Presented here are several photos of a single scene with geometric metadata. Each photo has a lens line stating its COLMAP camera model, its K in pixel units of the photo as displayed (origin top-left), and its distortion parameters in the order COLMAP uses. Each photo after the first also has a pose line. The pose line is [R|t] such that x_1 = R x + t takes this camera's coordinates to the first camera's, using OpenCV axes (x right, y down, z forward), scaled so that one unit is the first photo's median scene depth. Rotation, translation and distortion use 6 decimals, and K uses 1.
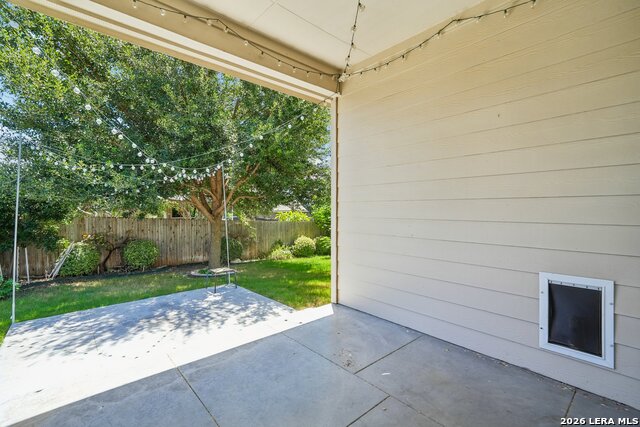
lens RADIAL K [[289.1, 0, 321.9], [0, 289.1, 210.2], [0, 0, 1]] dist [-0.003535, 0.001734]
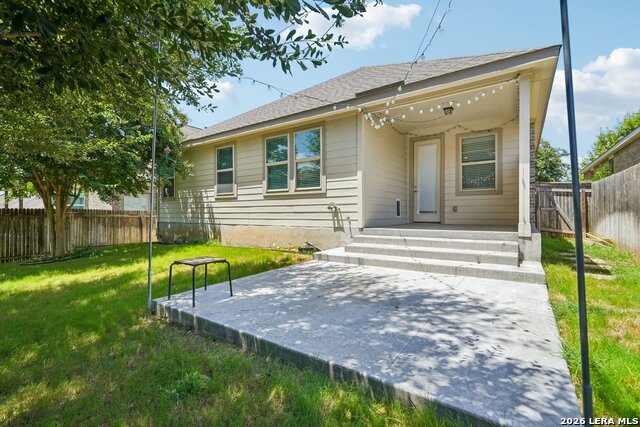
lens RADIAL K [[289.1, 0, 322.7], [0, 289.1, 213.5], [0, 0, 1]] dist [-0.003535, 0.001734]
pose [[-0.228850, 0.000098, 0.973462, -1.360350], [0.009181, 0.999956, 0.002058, 0.189913], [-0.973418, 0.009408, -0.228841, 1.382058]]
